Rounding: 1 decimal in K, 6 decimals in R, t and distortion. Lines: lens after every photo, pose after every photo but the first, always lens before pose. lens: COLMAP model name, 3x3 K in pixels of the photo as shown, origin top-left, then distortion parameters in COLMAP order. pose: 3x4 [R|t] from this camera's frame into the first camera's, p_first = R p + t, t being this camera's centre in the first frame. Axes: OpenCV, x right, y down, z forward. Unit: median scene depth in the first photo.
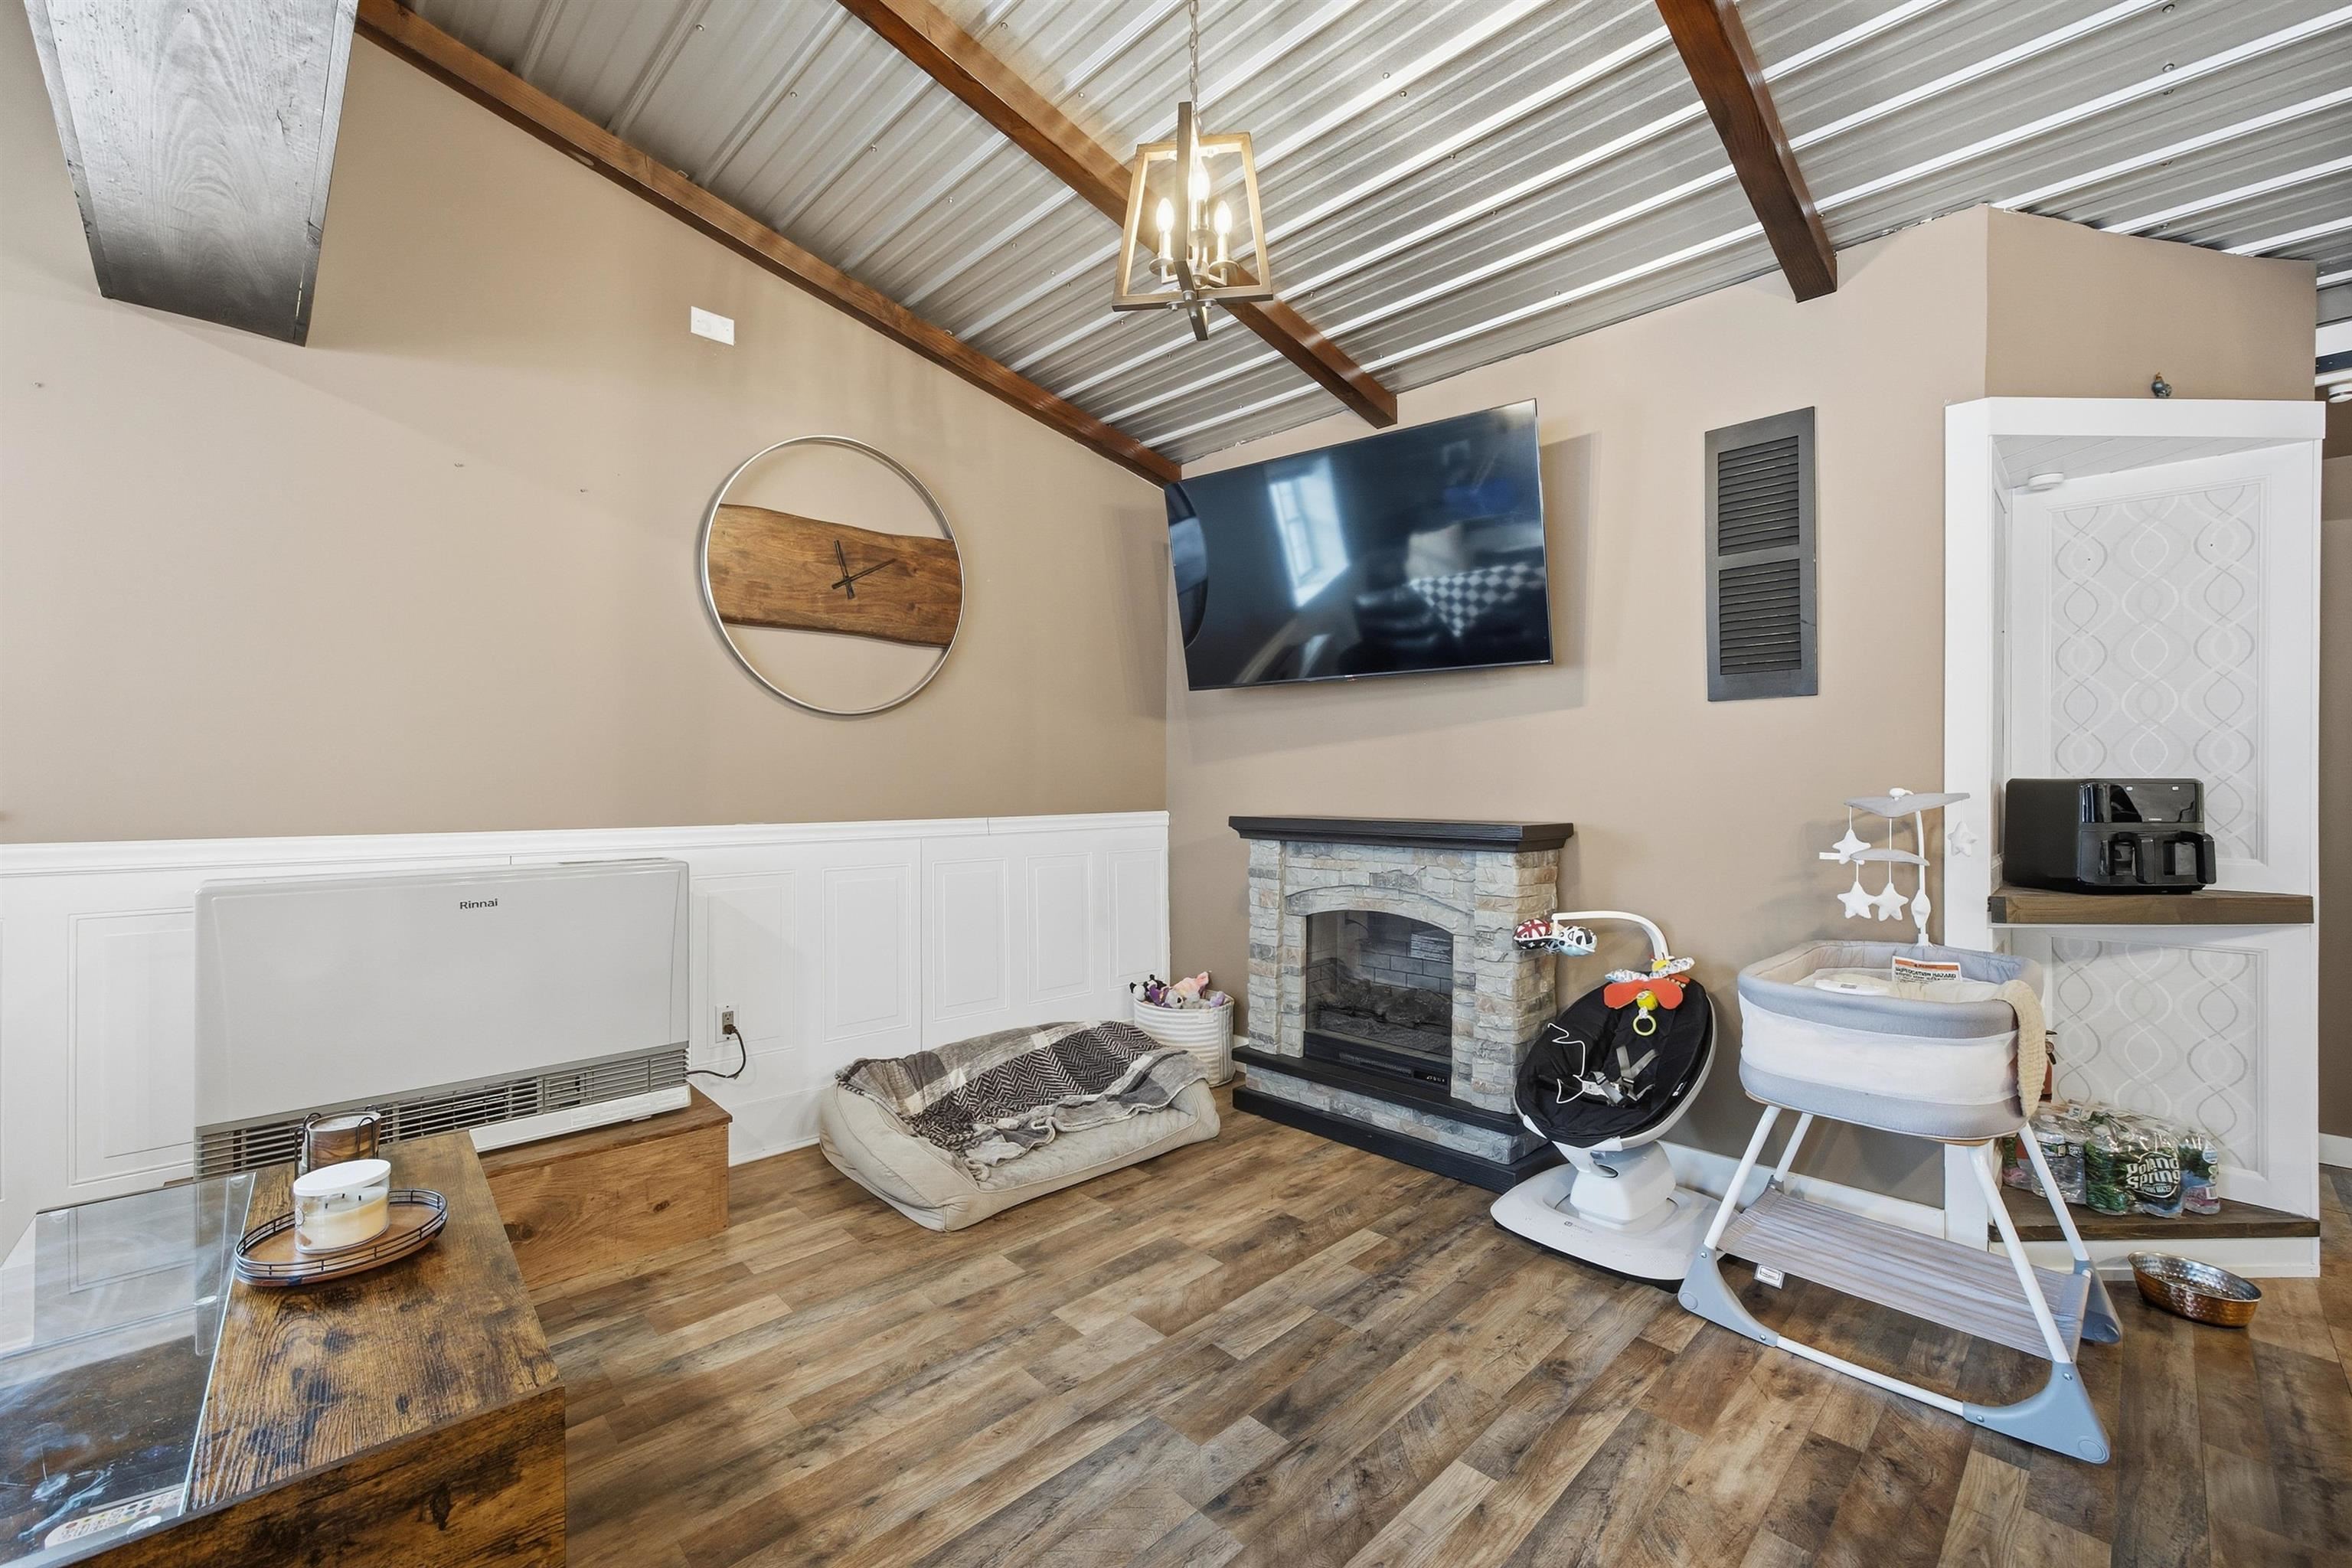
lens RADIAL K [[918.5, 0, 1178.4], [0, 918.5, 781.9], [0, 0, 1]] dist [-0.012386, 0.002441]
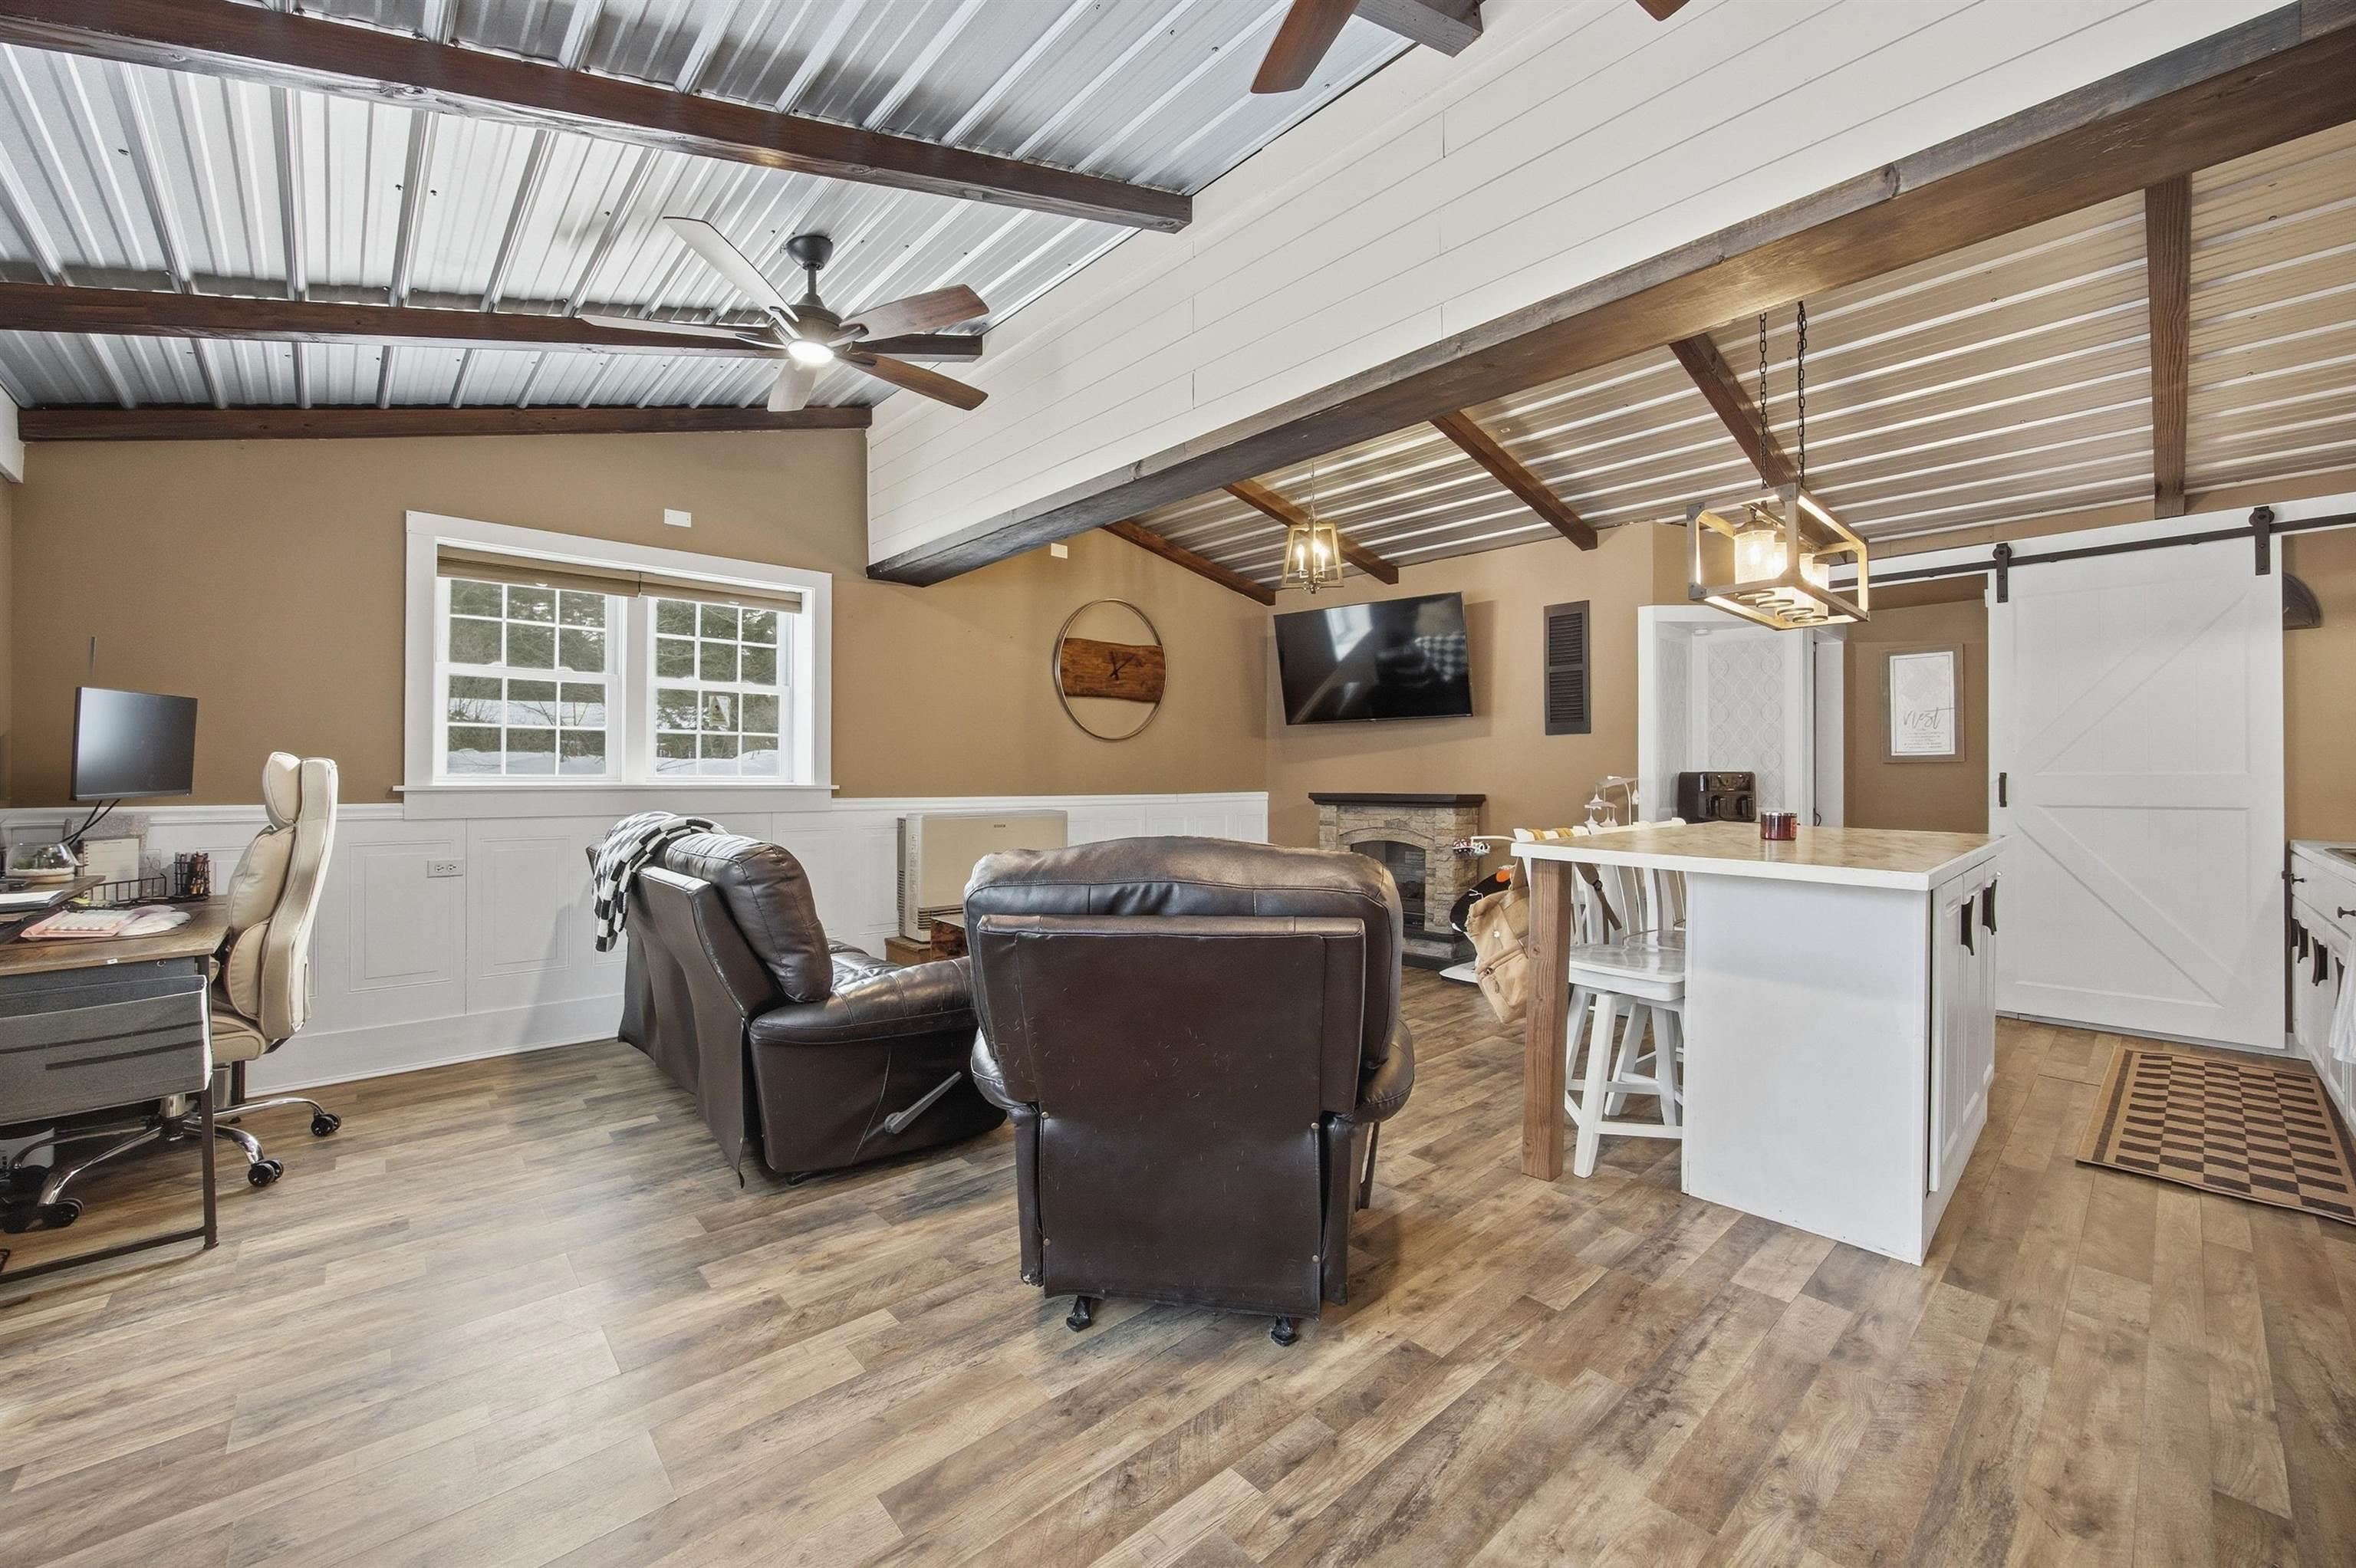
lens RADIAL K [[919.9, 0, 1176.0], [0, 919.9, 783.0], [0, 0, 1]] dist [-0.012386, 0.002441]
pose [[0.999687, -0.000329, -0.025009, -0.178981], [0.000368, 0.999999, 0.001572, 0.014987], [0.025009, -0.001581, 0.999686, -0.937036]]
